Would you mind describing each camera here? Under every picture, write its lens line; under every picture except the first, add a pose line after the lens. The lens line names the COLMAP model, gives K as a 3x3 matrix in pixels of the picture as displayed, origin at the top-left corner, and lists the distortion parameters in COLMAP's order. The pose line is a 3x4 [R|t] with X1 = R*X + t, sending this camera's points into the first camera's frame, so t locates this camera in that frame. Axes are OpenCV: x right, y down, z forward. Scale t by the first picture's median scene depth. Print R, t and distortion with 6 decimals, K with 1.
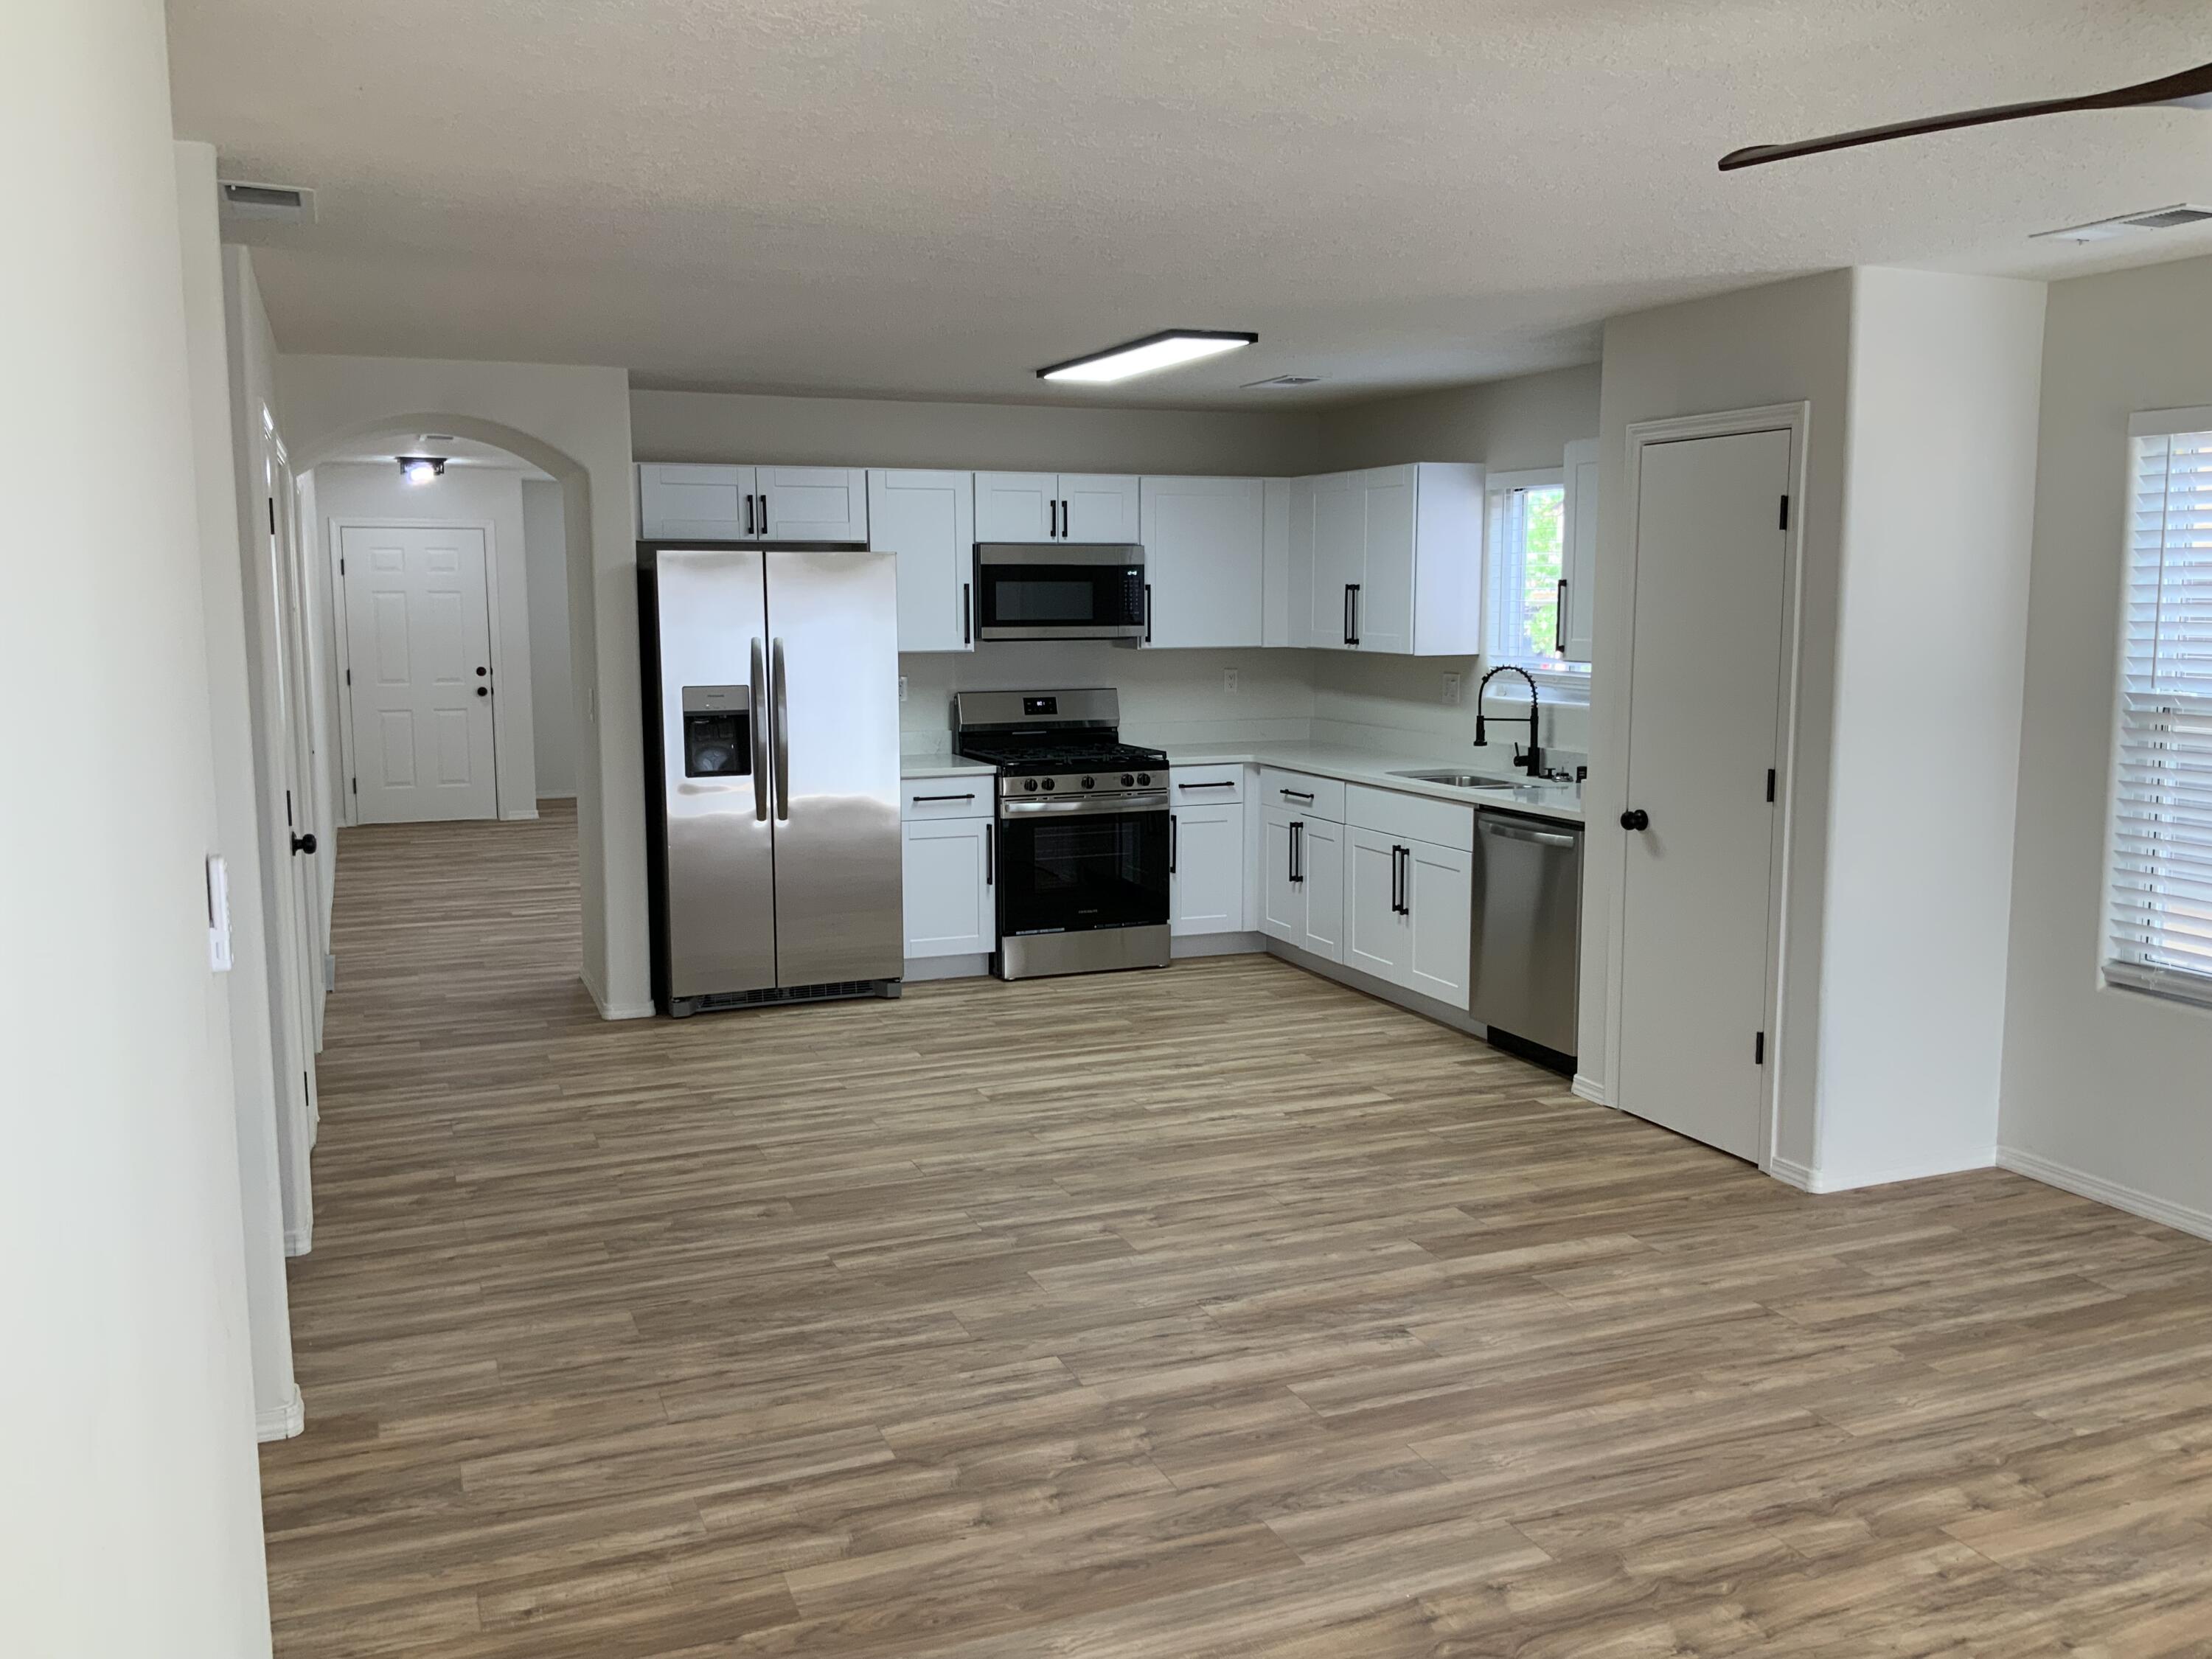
lens RADIAL K [[1831.0, 0, 1103.1], [0, 1831.0, 818.5], [0, 0, 1]] dist [0.120107, -0.240311]
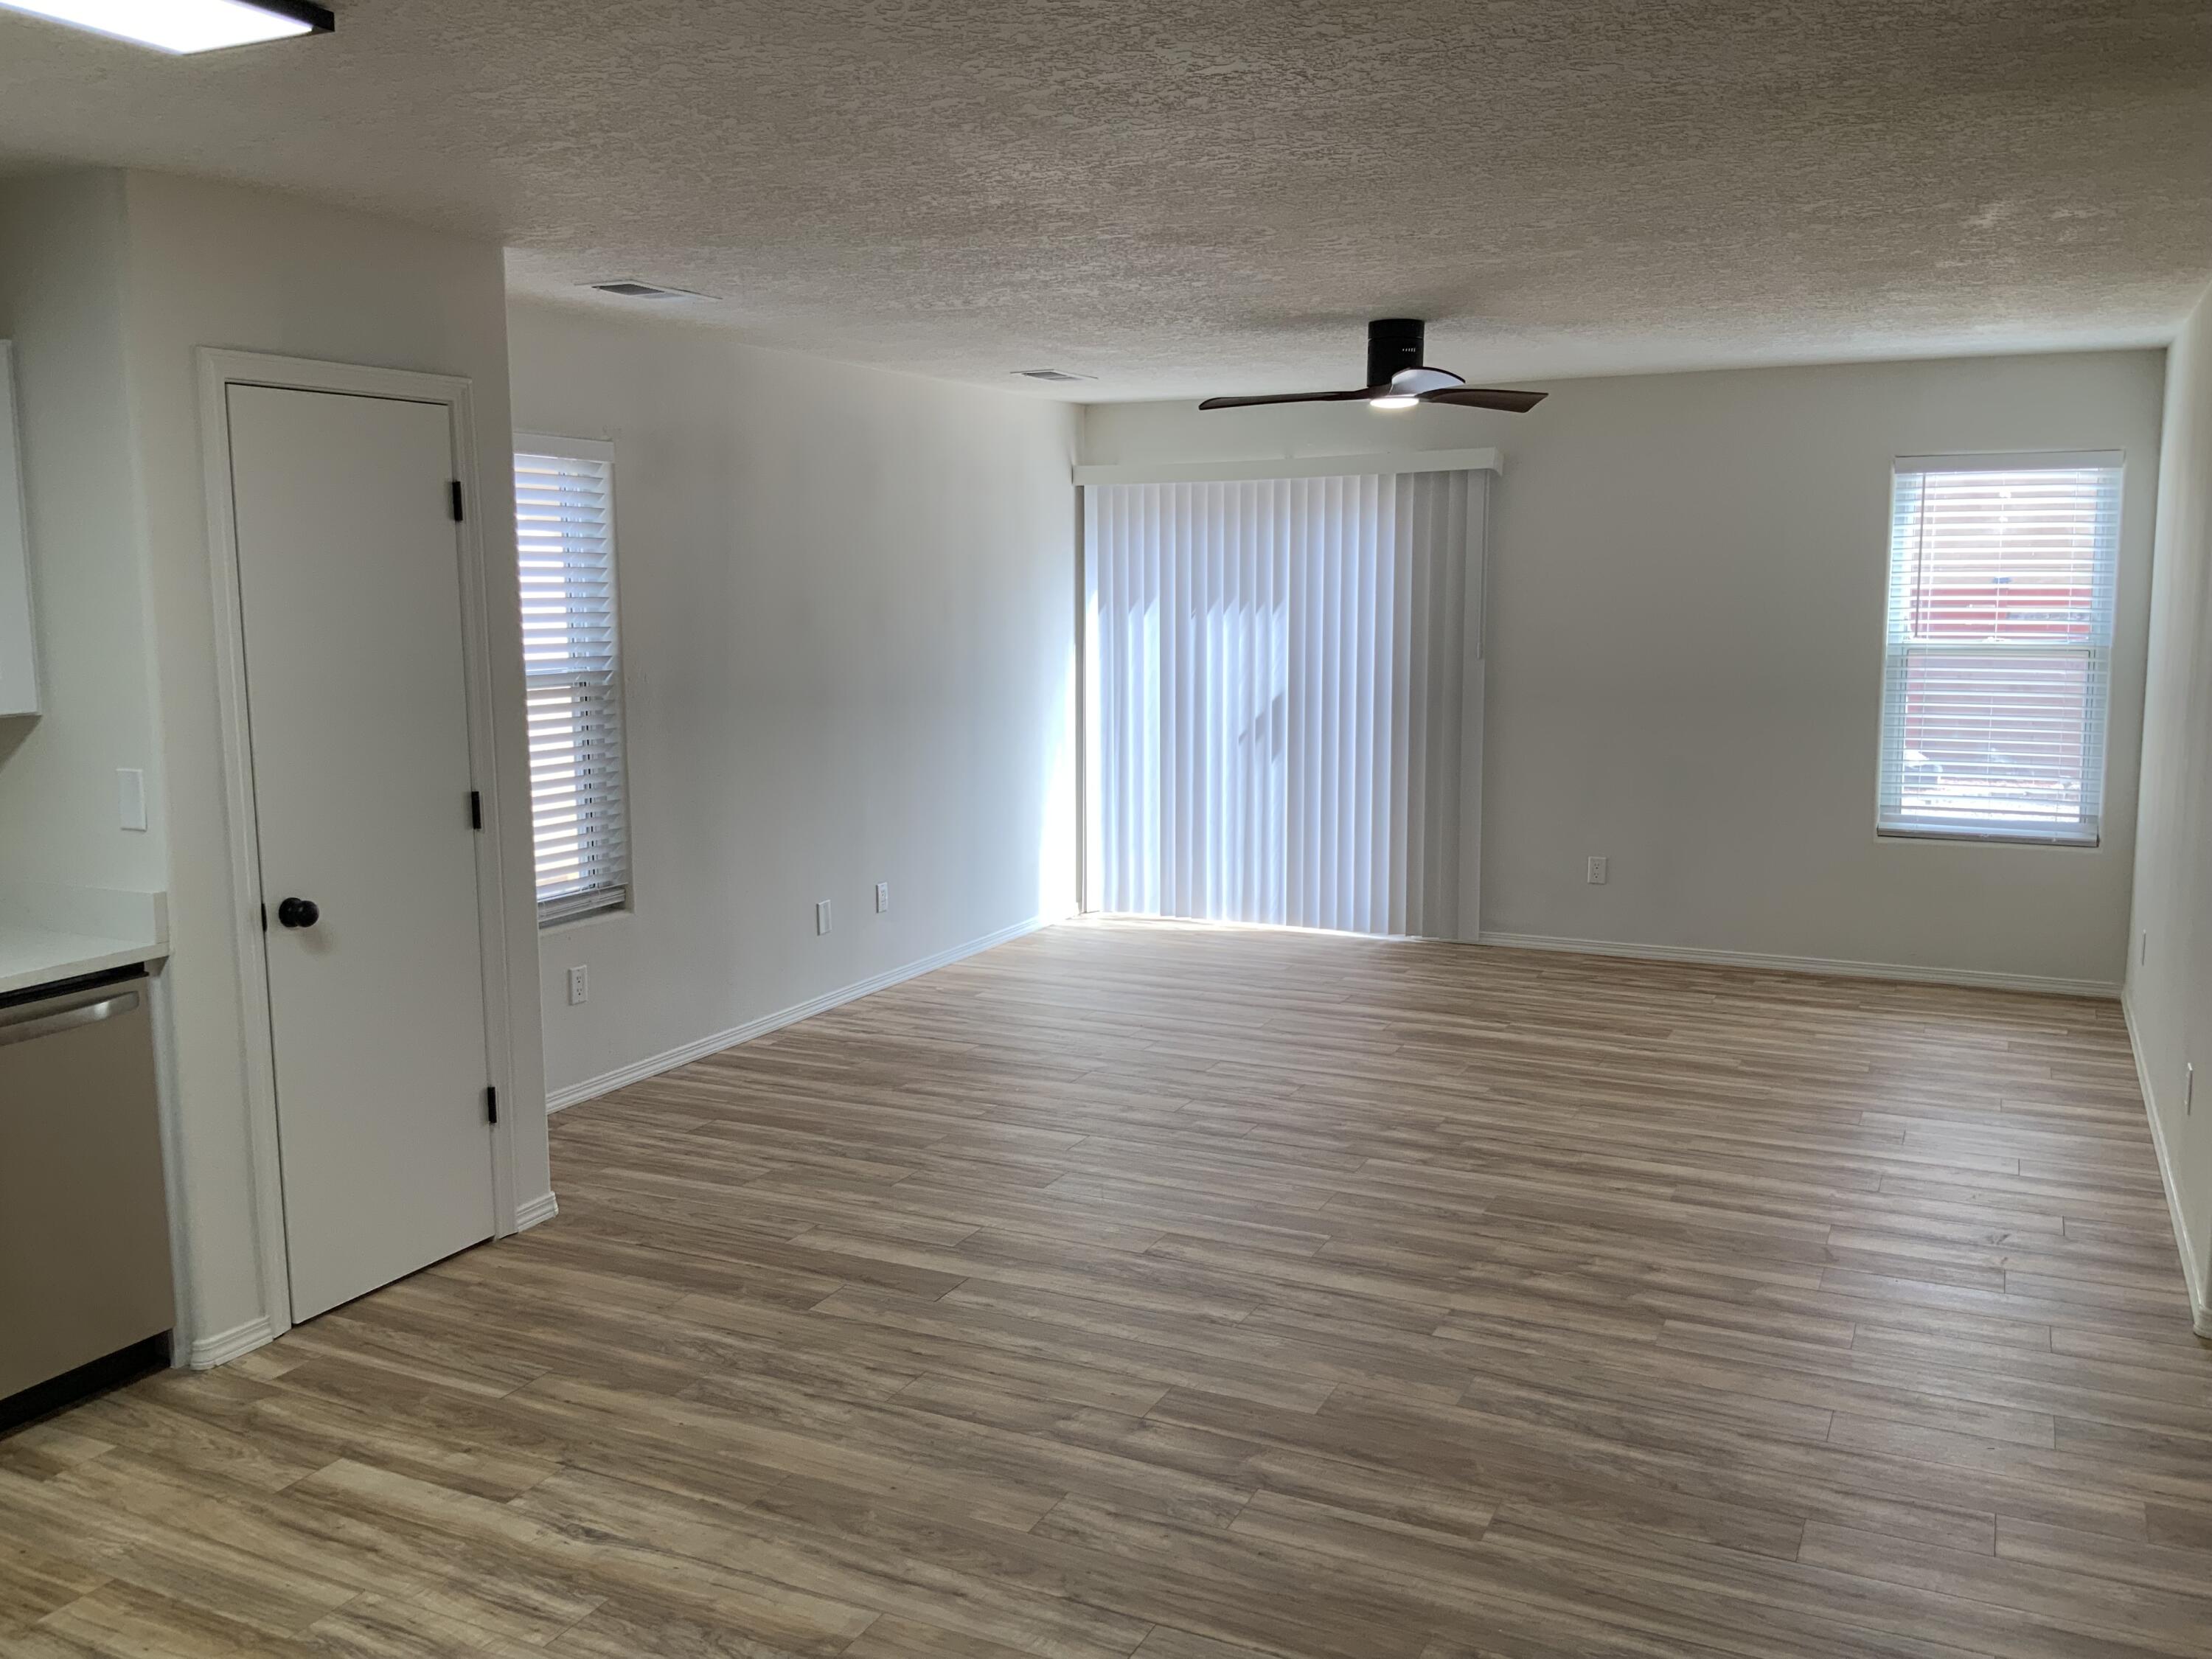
lens RADIAL K [[1816.3, 0, 1094.6], [0, 1816.3, 826.0], [0, 0, 1]] dist [0.062084, -0.124270]
pose [[-0.663352, -0.095393, 0.742202, -0.462144], [0.103623, 0.970576, 0.217359, -0.162108], [-0.741098, 0.221095, -0.633949, 1.275544]]
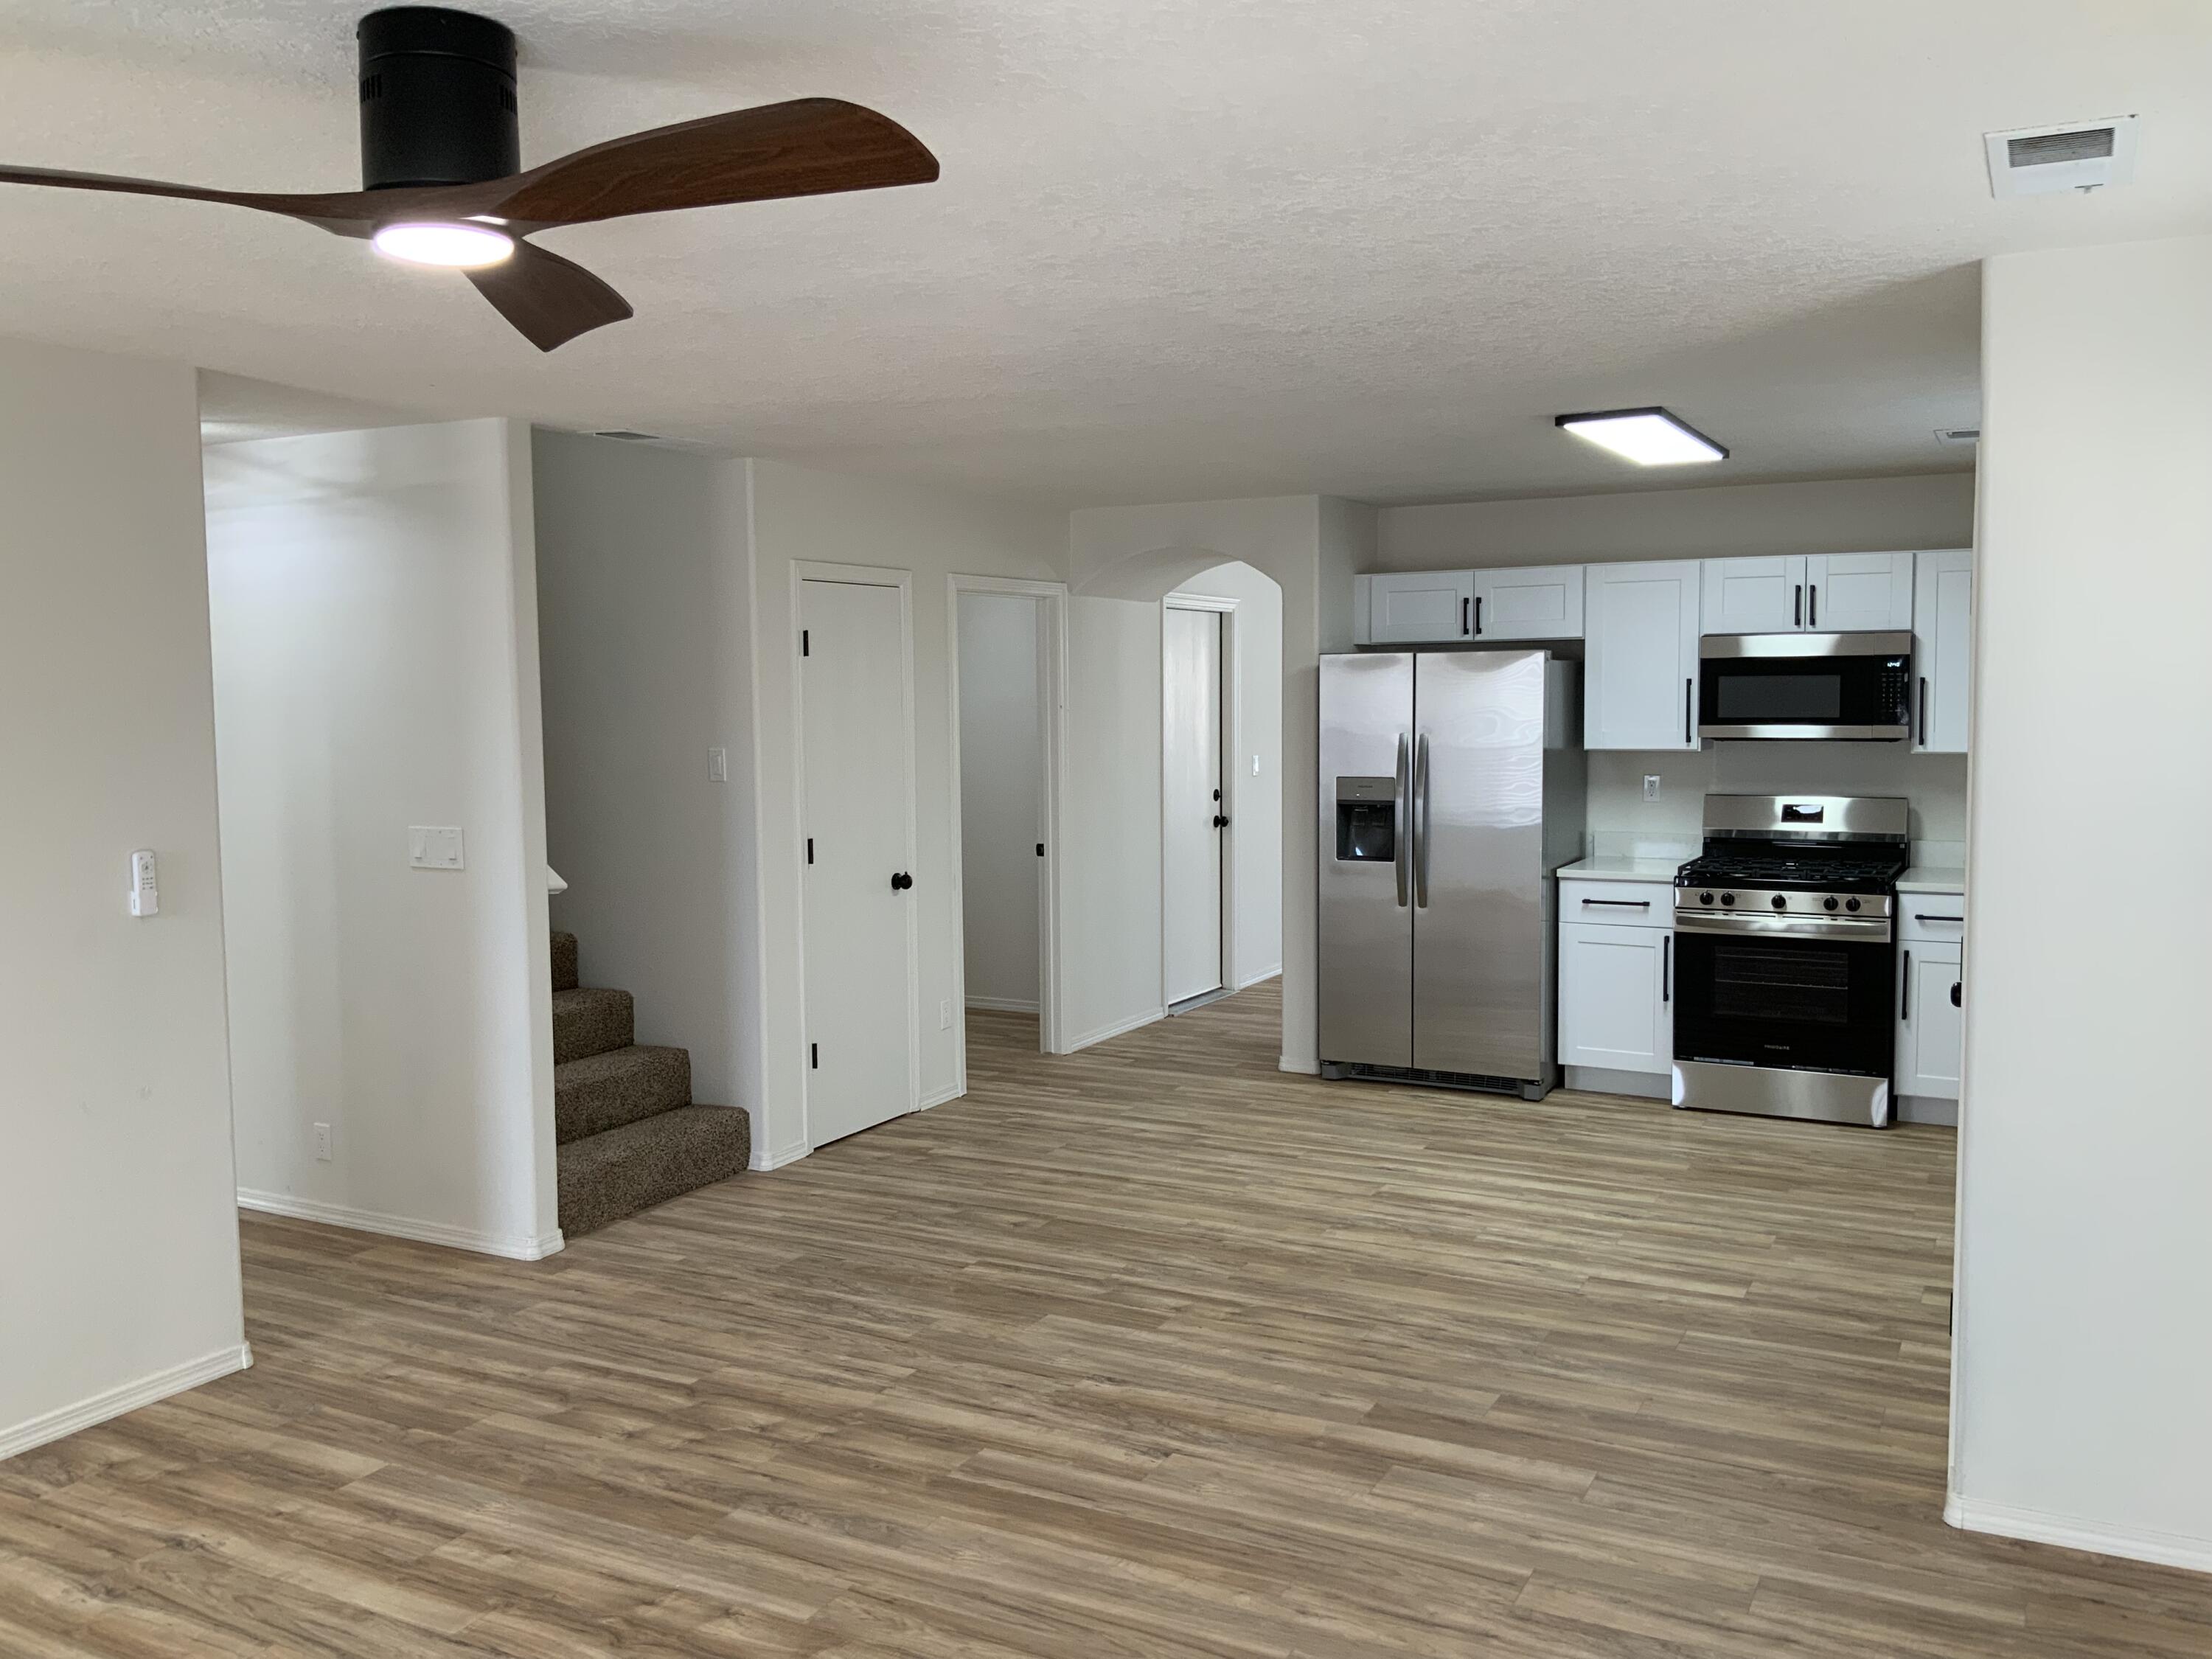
lens RADIAL K [[1831.0, 0, 1103.1], [0, 1831.0, 818.5], [0, 0, 1]] dist [0.120107, -0.240311]
pose [[0.643200, 0.054110, -0.763784, 0.669387], [-0.088691, 0.996051, -0.004125, -0.038746], [0.760545, 0.070394, 0.645458, 0.245525]]
